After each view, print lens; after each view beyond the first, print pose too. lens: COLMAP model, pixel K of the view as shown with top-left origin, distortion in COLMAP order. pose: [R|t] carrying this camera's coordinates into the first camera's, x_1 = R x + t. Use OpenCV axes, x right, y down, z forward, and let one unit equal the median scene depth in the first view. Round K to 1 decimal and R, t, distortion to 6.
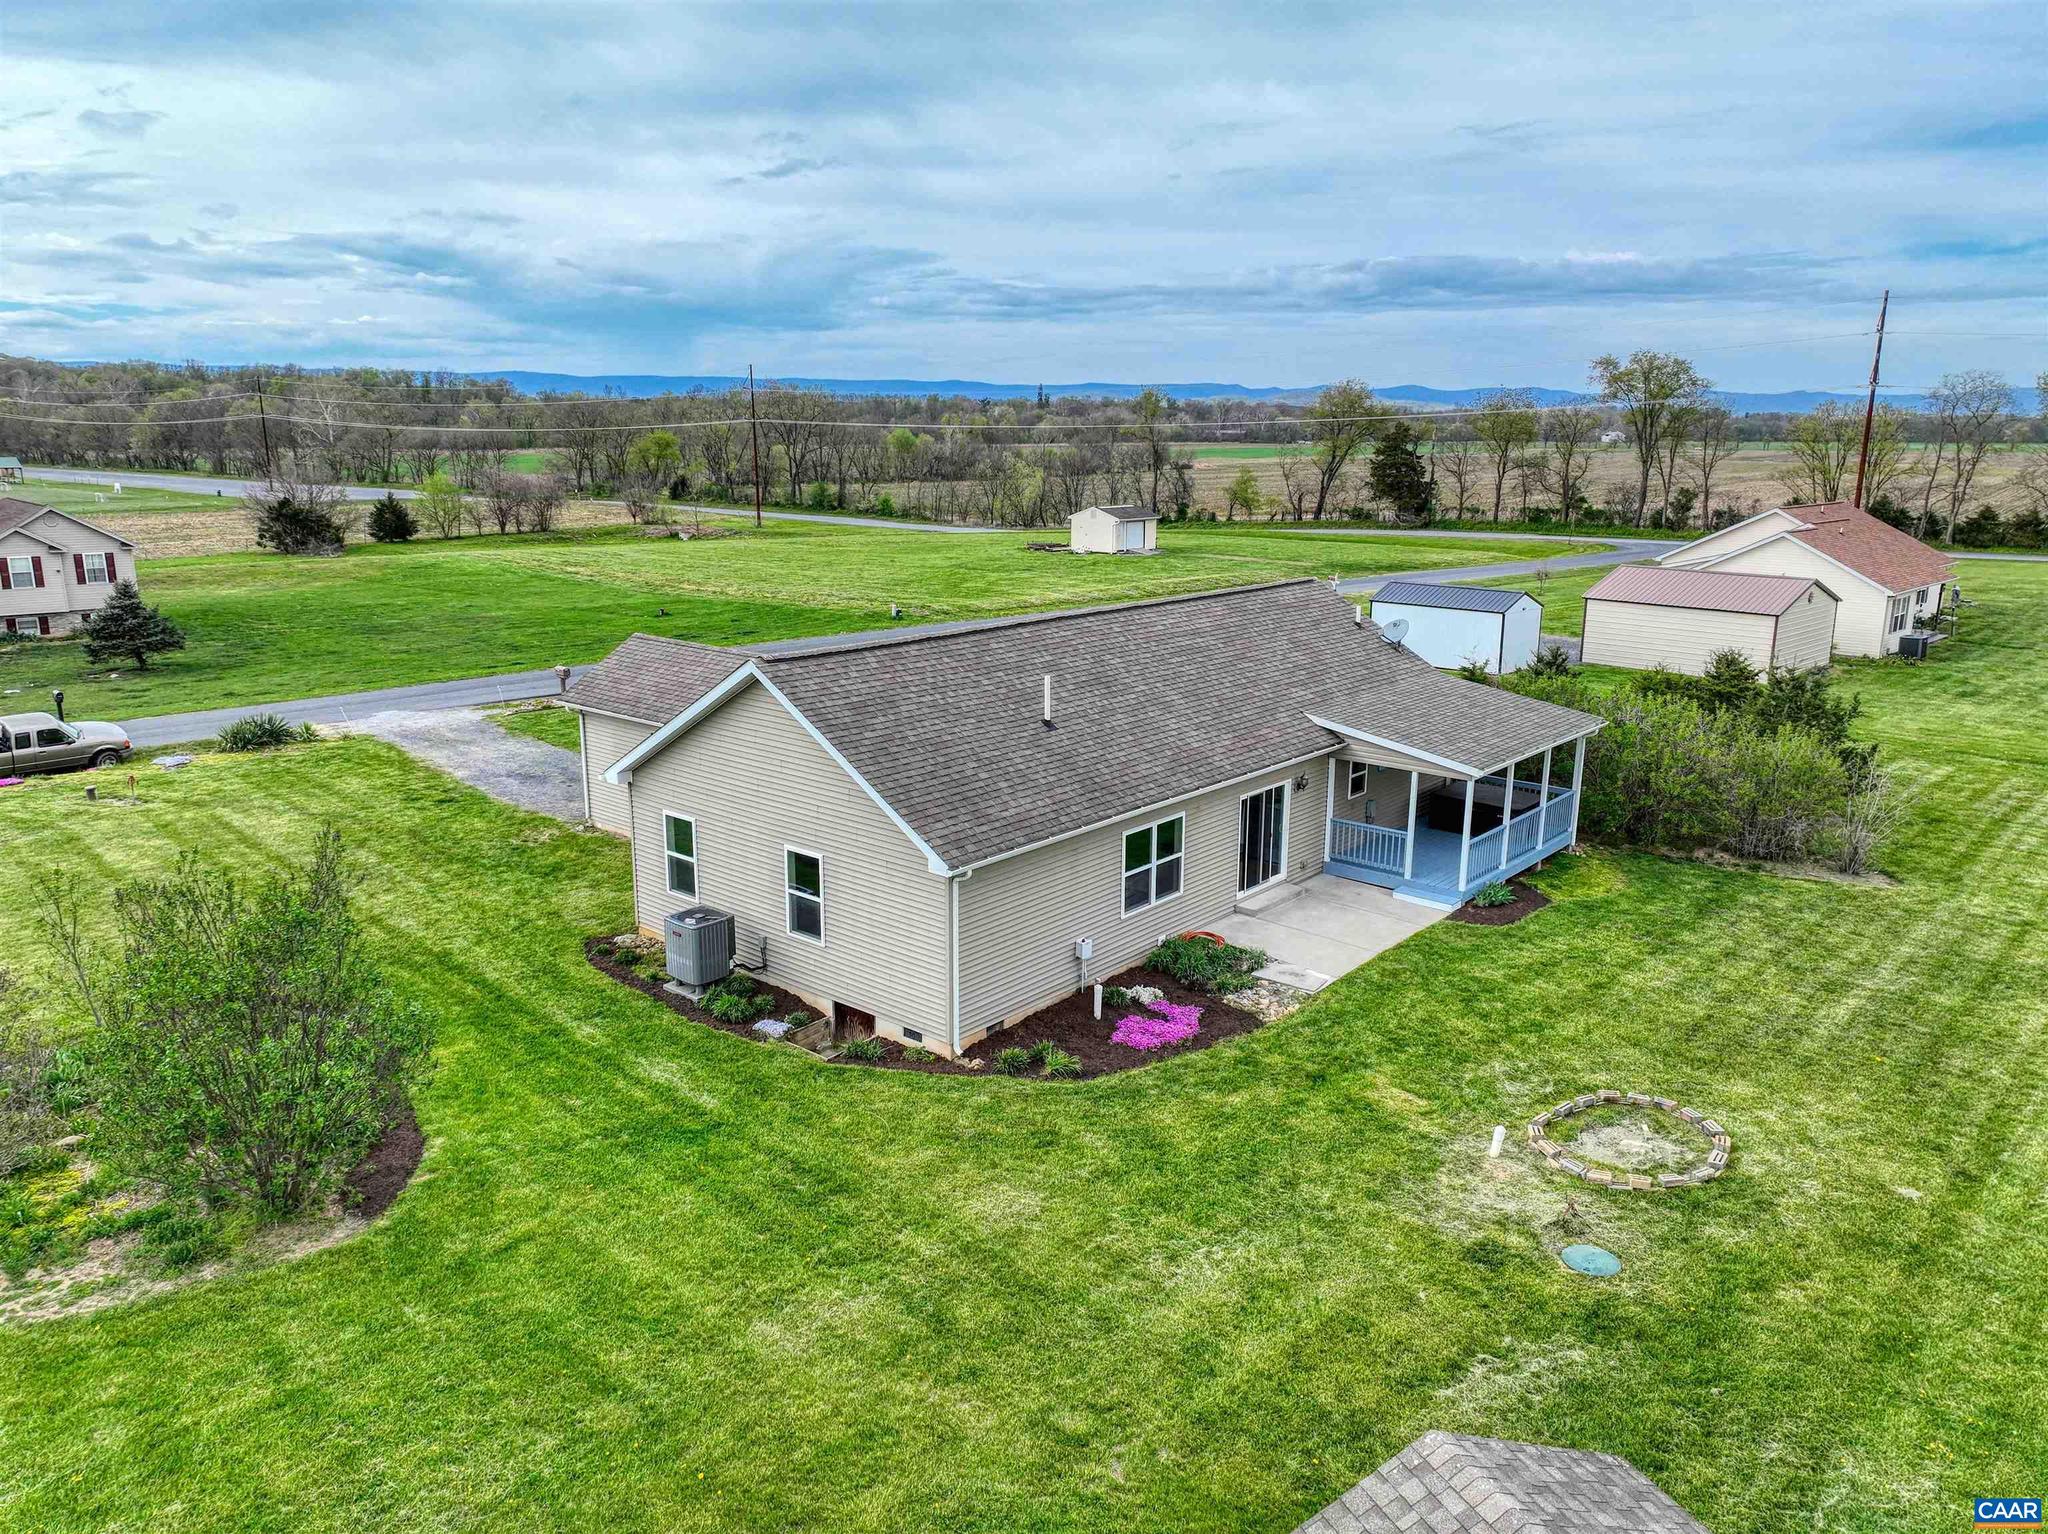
lens RADIAL K [[1437.0, 0, 1024.2], [0, 1437.0, 767.2], [0, 0, 1]] dist [0.004482, 0.005769]
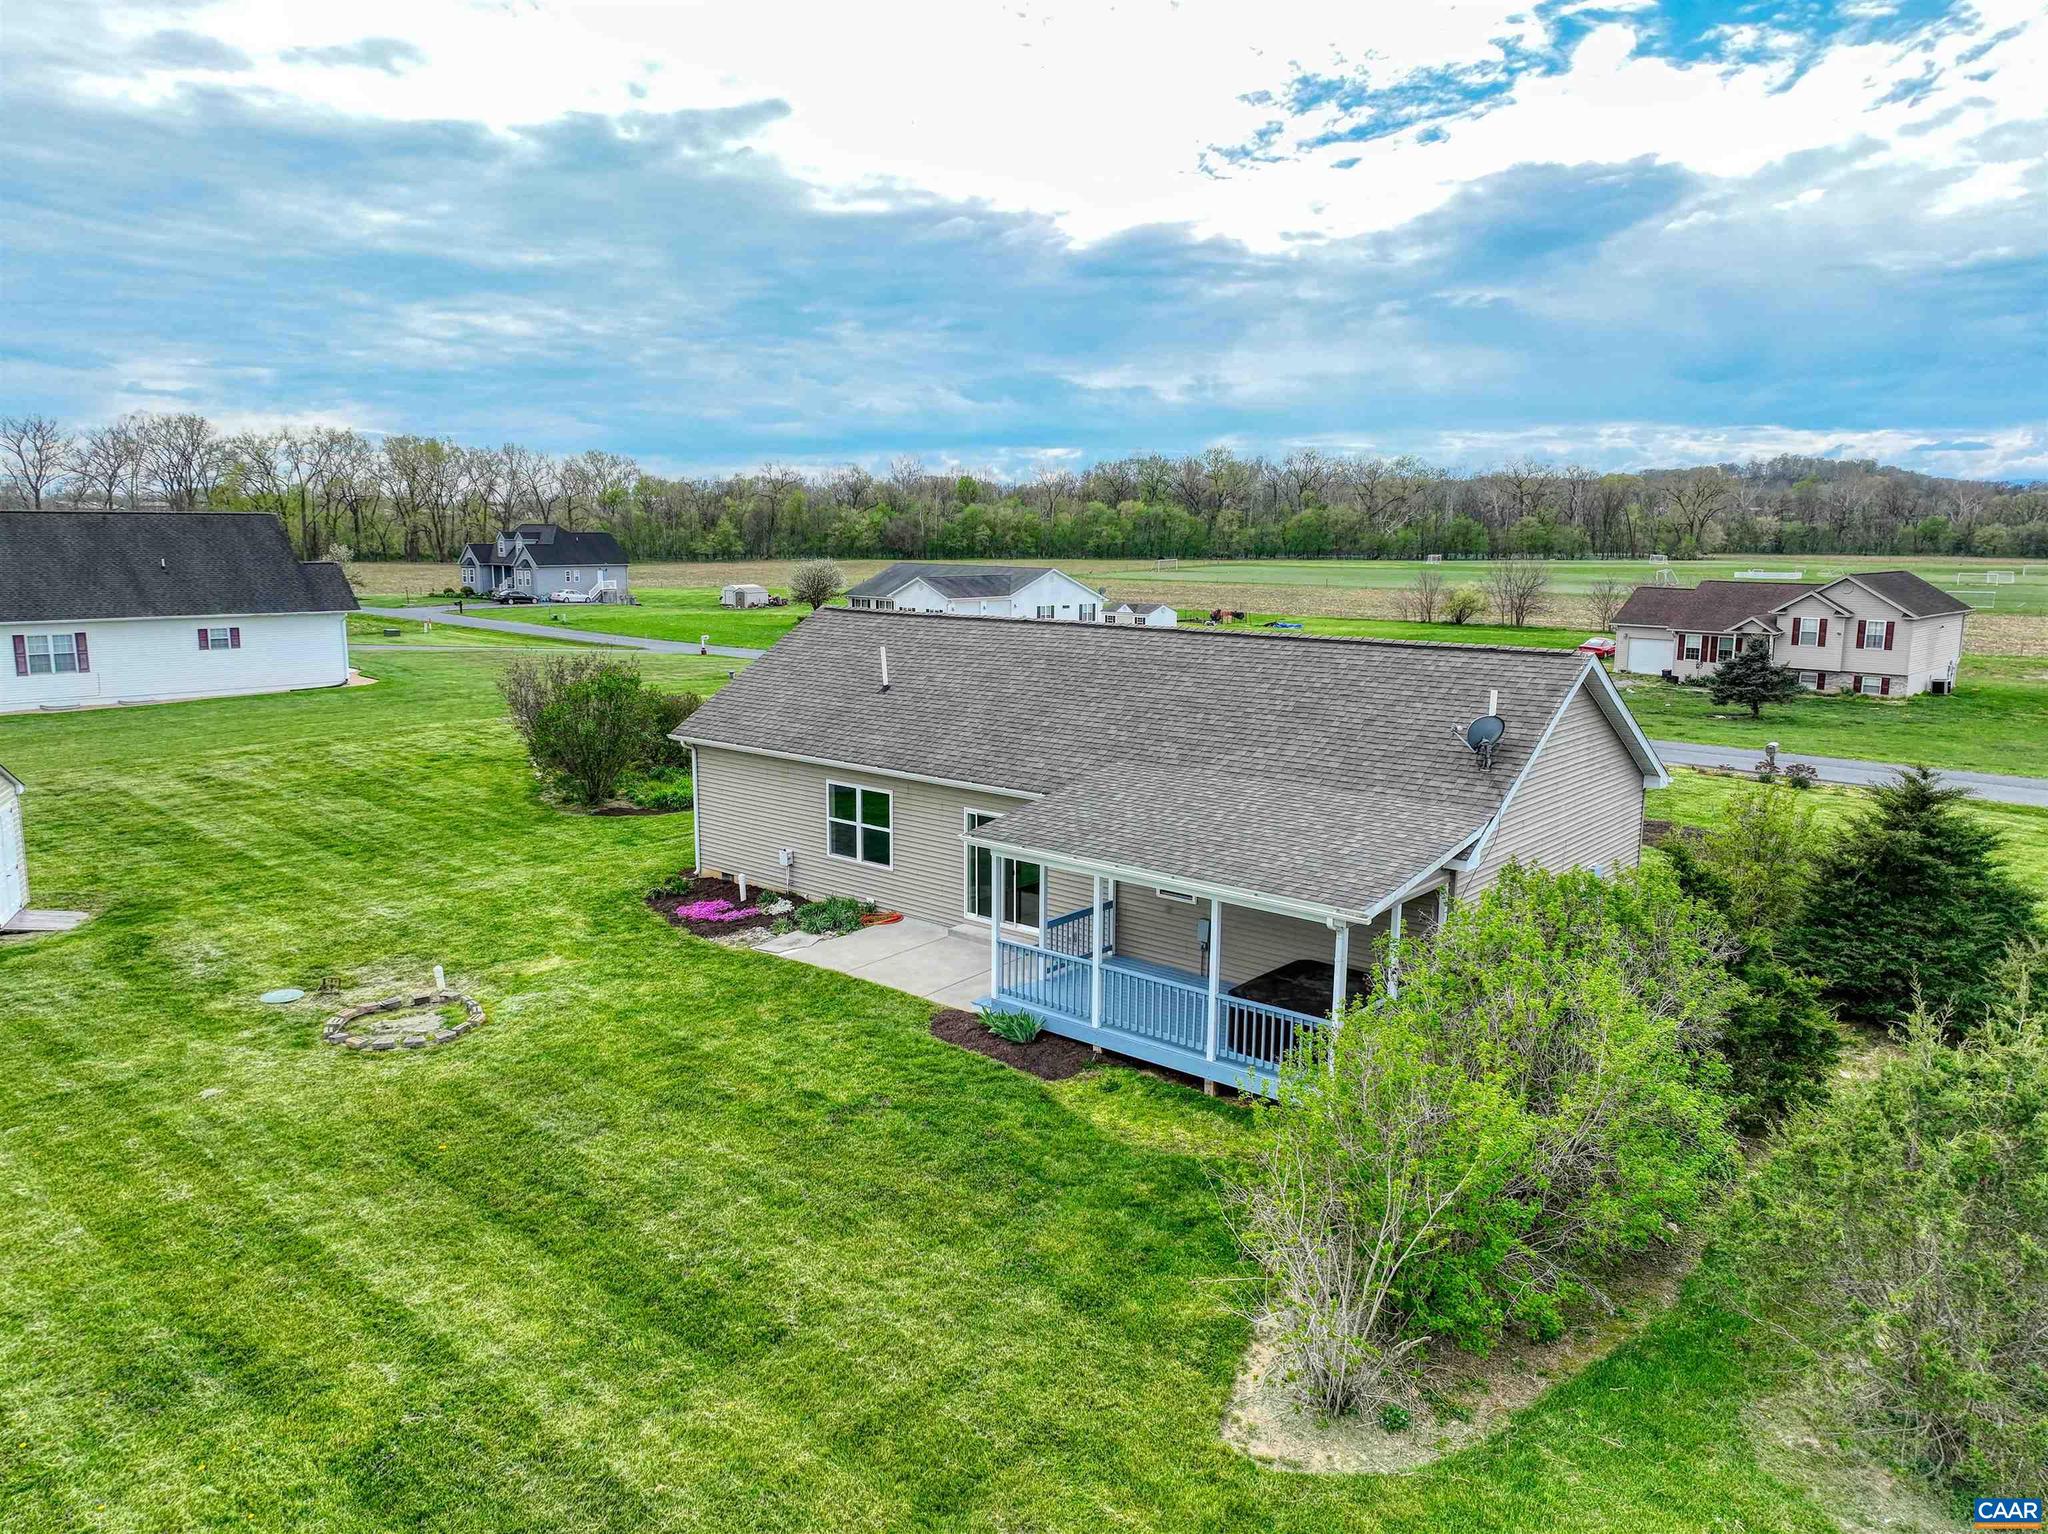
lens RADIAL K [[1437.0, 0, 1030.0], [0, 1437.0, 766.6], [0, 0, 1]] dist [0.004482, 0.005769]
pose [[0.019279, 0.165328, -0.986050, 1.172079], [-0.240943, 0.957936, 0.155904, -0.178431], [0.970348, 0.234576, 0.058302, 1.052143]]
